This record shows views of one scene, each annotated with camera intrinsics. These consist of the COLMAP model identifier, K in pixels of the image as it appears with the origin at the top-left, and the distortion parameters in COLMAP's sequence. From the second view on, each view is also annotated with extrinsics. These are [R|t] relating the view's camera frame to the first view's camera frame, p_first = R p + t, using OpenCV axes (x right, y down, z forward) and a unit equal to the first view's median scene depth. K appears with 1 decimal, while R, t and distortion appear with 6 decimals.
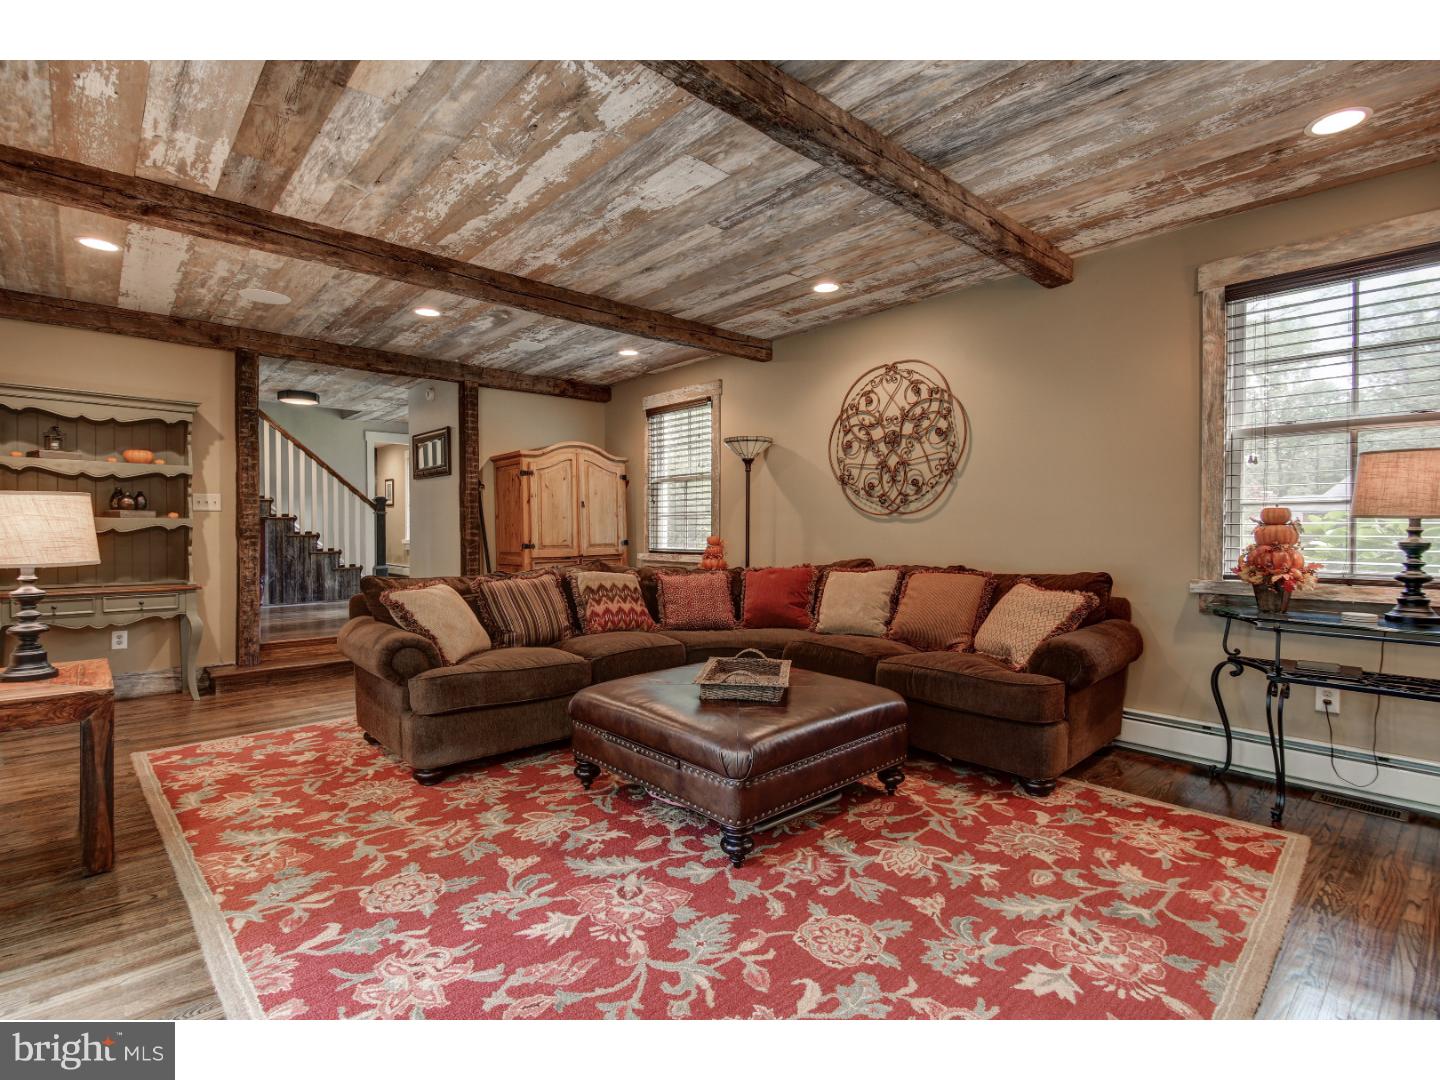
lens RADIAL K [[689.8, 0, 724.4], [0, 689.8, 536.1], [0, 0, 1]] dist [0.009036, -0.012531]
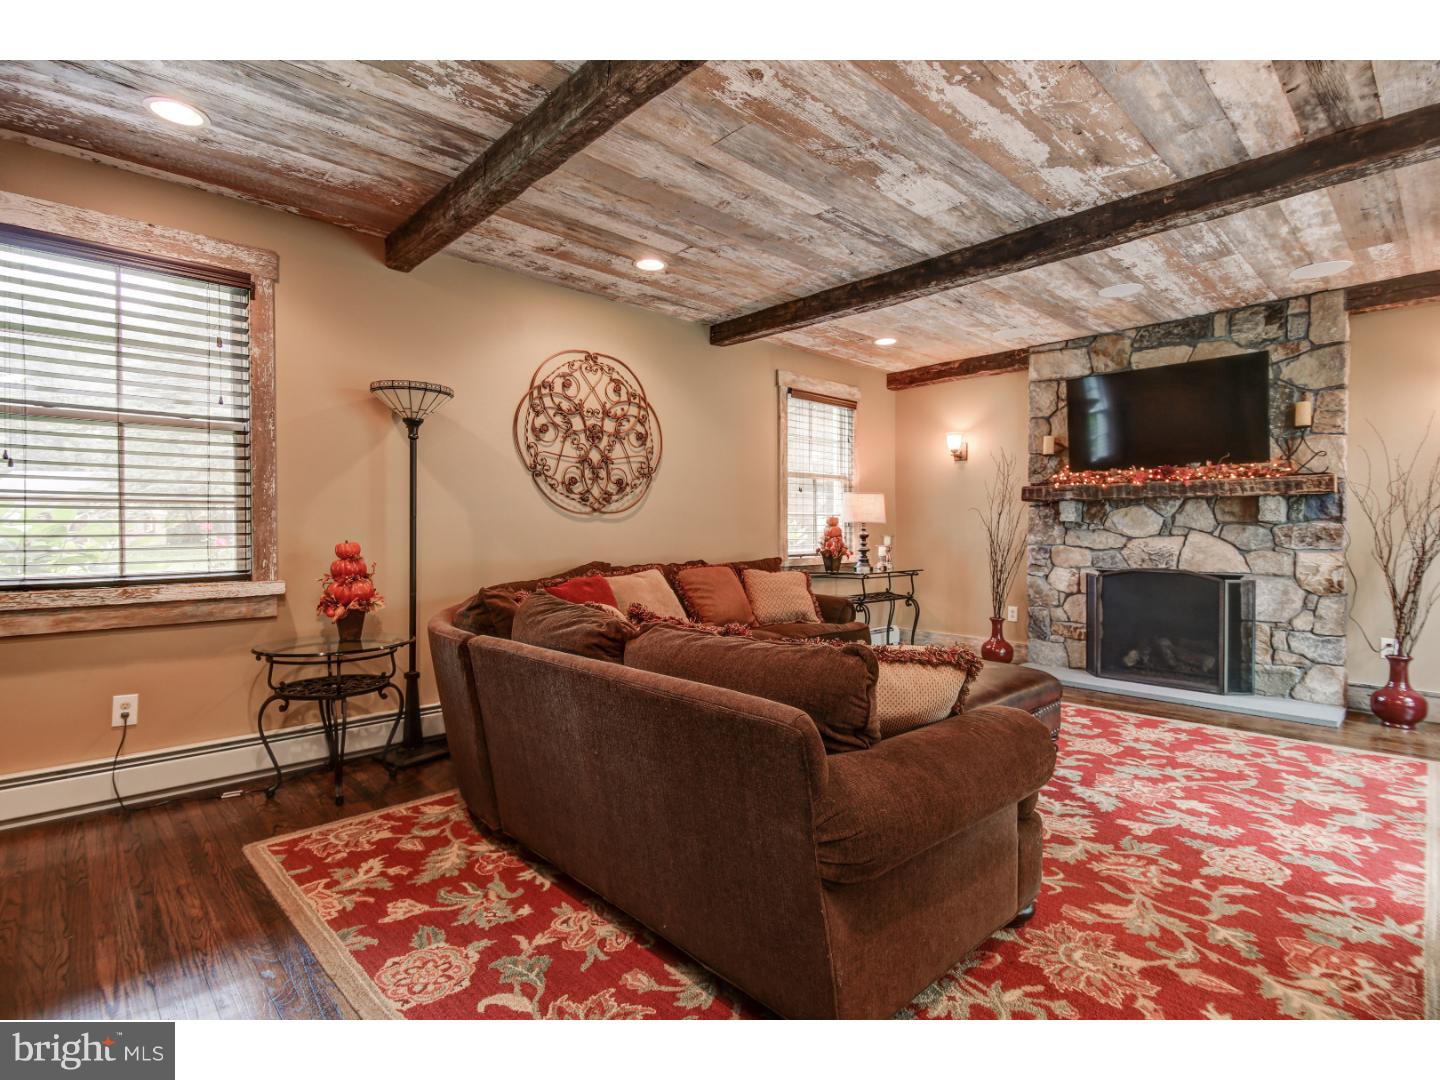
lens RADIAL K [[689.8, 0, 723.4], [0, 689.8, 534.3], [0, 0, 1]] dist [0.009036, -0.012531]
pose [[-0.003387, -0.007254, 0.999968, -0.765975], [0.012672, 0.999893, 0.007297, -0.008104], [-0.999914, 0.012696, -0.003295, 0.906301]]
